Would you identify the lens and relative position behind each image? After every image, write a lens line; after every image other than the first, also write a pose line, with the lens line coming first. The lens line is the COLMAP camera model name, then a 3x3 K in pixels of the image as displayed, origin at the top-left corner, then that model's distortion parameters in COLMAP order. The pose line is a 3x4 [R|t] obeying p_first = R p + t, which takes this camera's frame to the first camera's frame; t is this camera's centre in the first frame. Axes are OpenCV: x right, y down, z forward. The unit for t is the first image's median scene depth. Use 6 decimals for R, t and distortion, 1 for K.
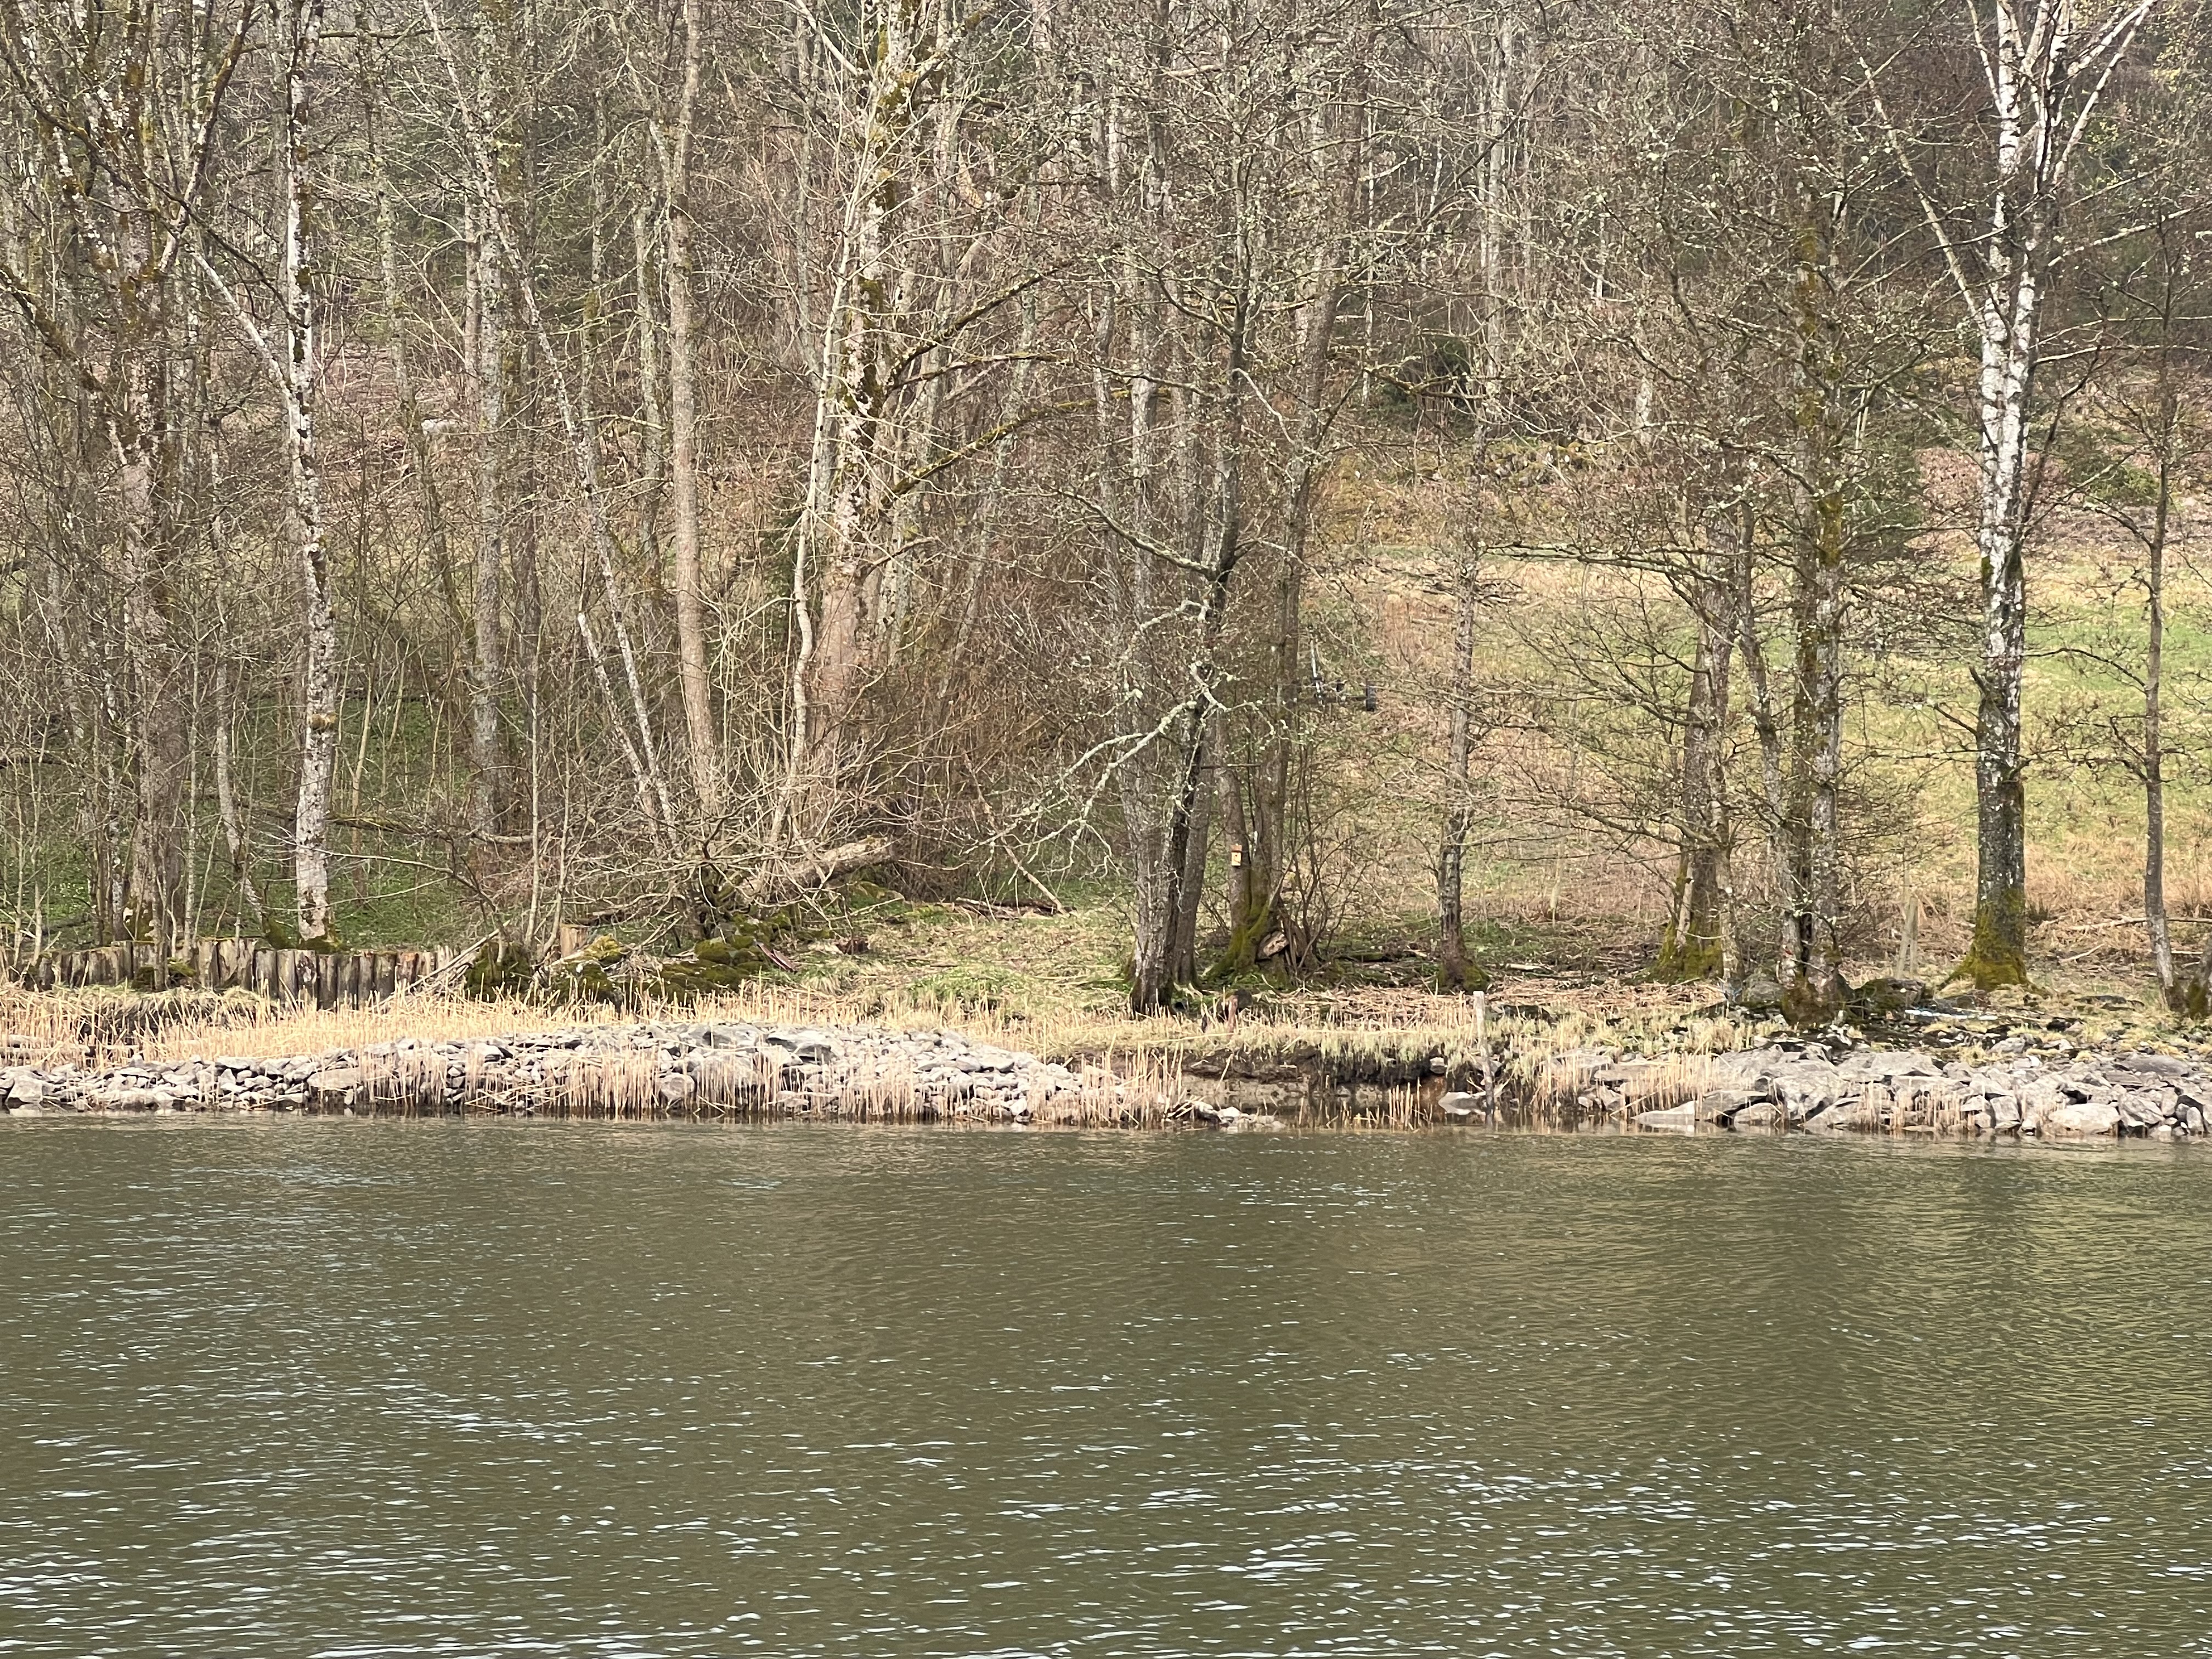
lens RADIAL K [[5775.2, 0, 1105.4], [0, 5775.2, 787.2], [0, 0, 1]] dist [-0.340614, 11.766130]
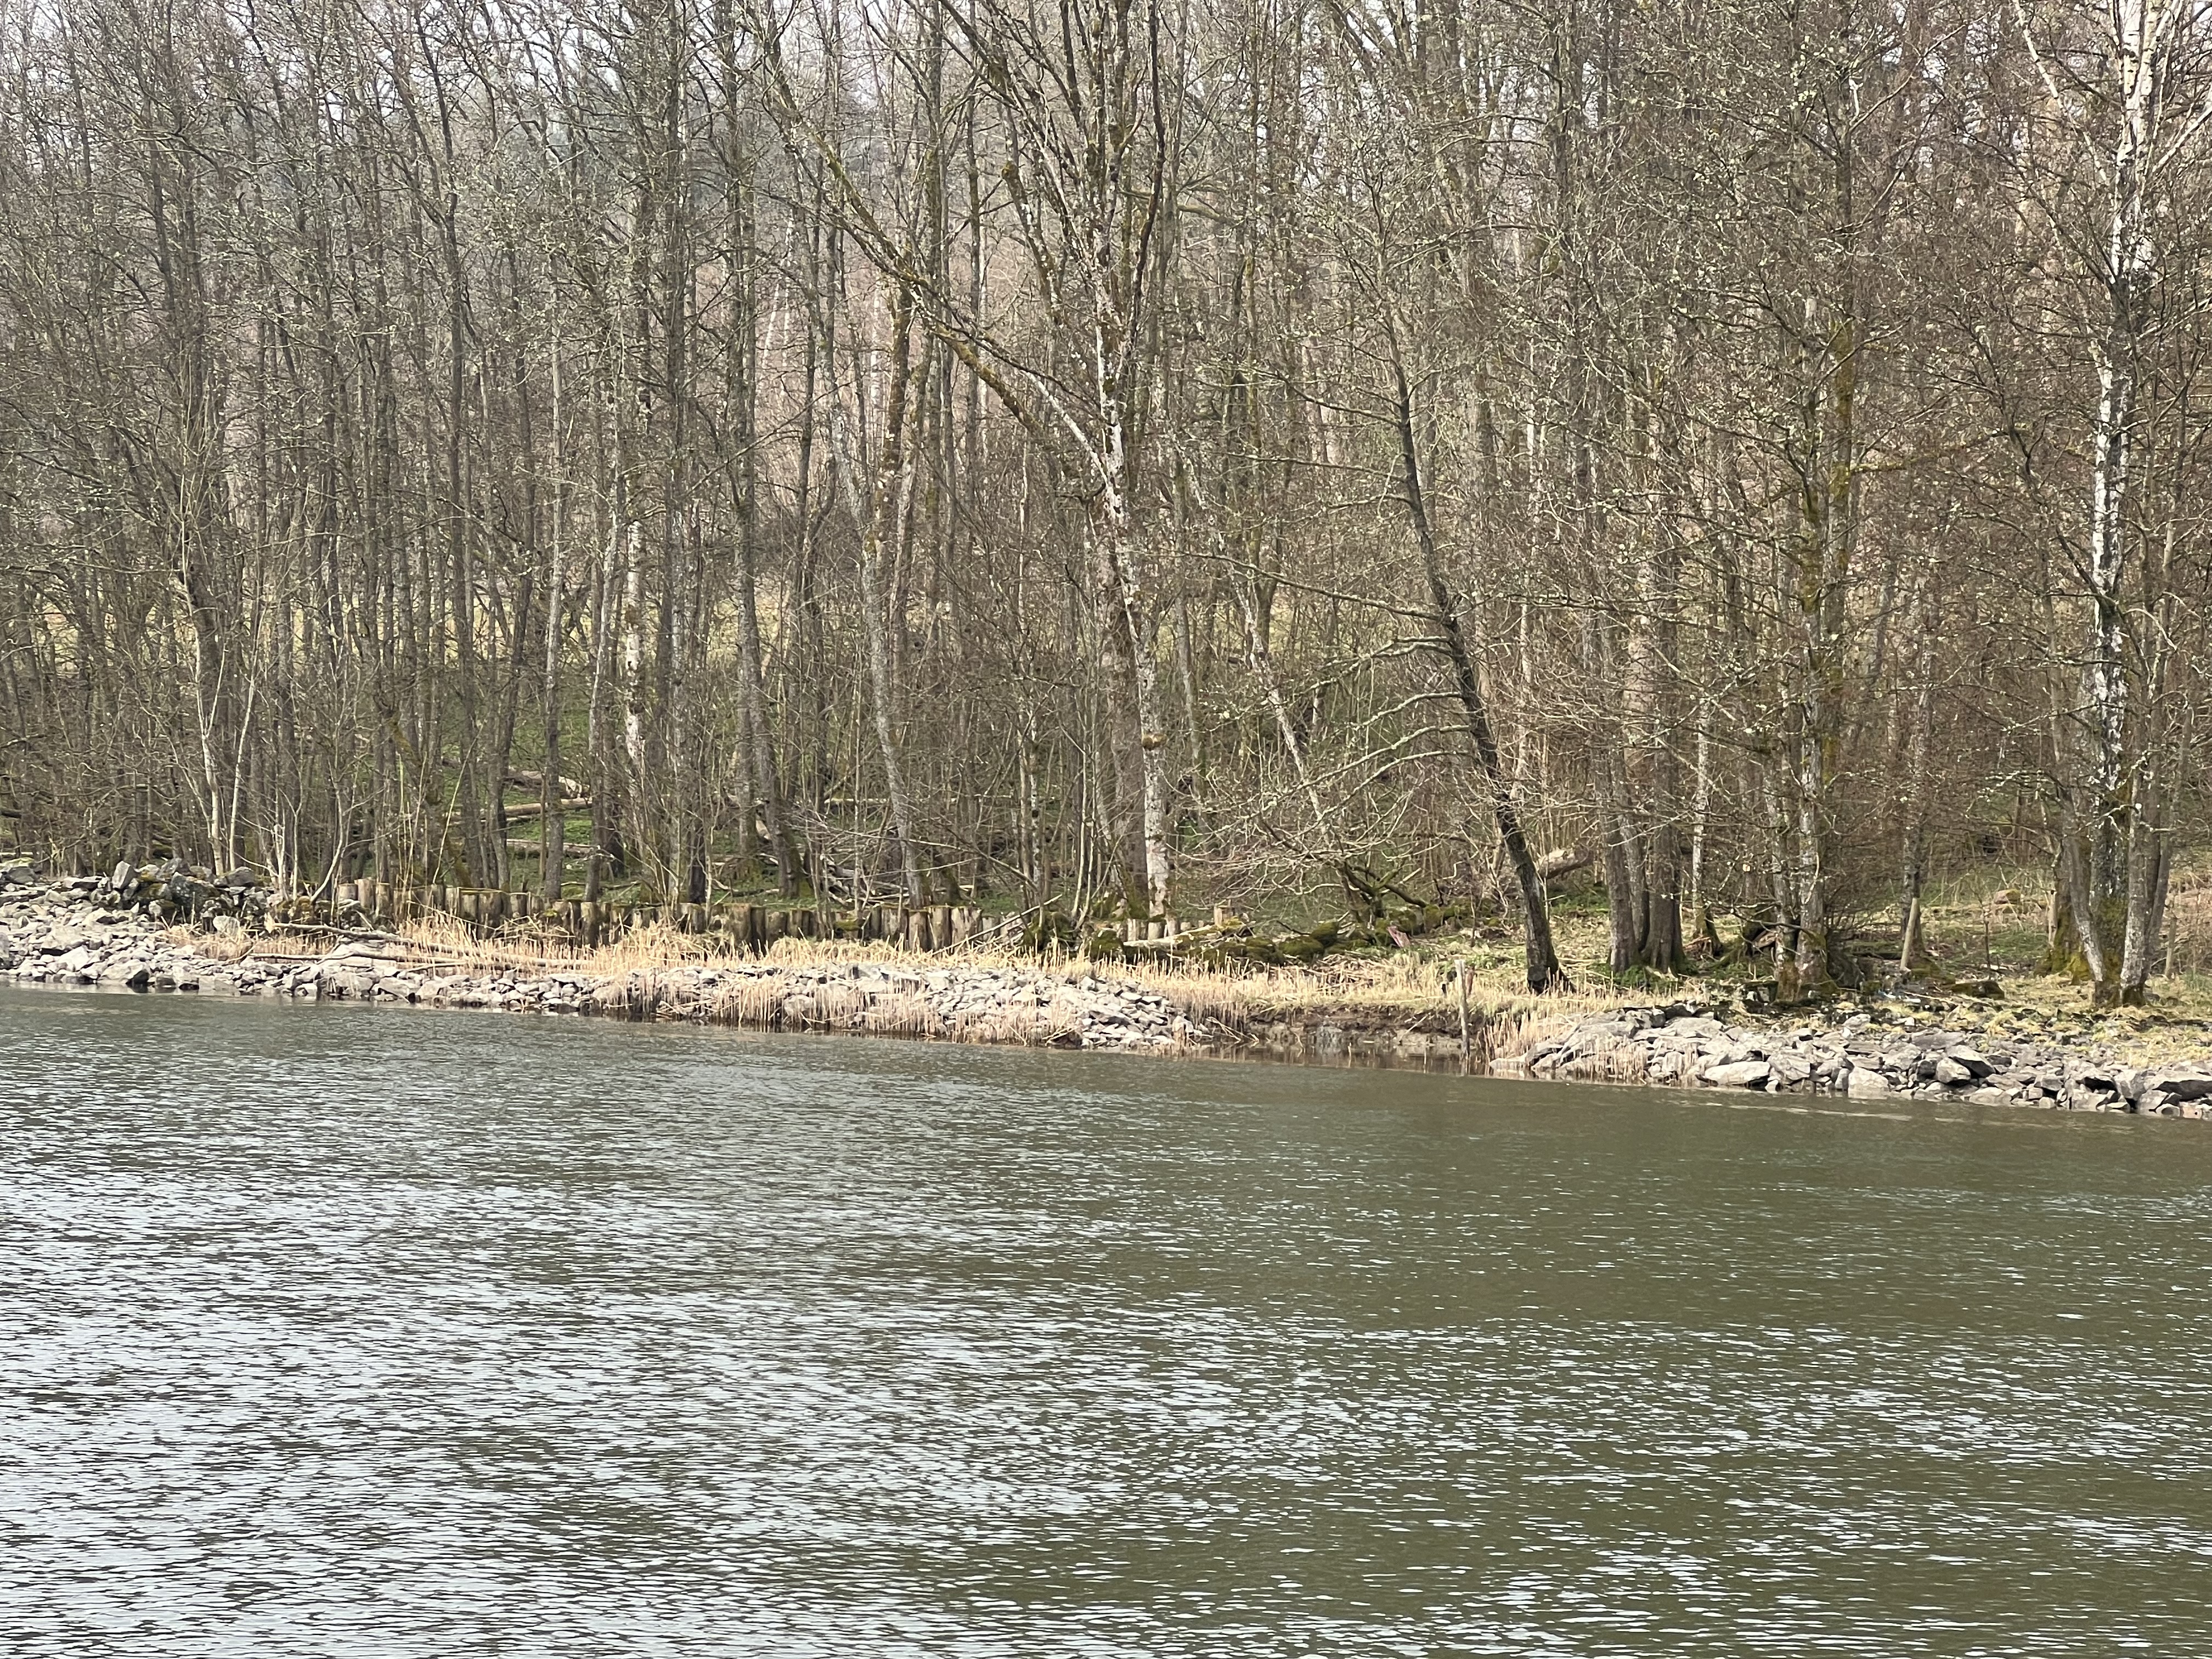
lens RADIAL K [[5775.2, 0, 1105.4], [0, 5775.2, 787.2], [0, 0, 1]] dist [-0.340614, 11.766130]
pose [[0.846412, 0.016599, -0.532270, 0.578739], [-0.023573, 0.999702, -0.006310, 0.007395], [0.532007, 0.017888, 0.846551, -0.065676]]
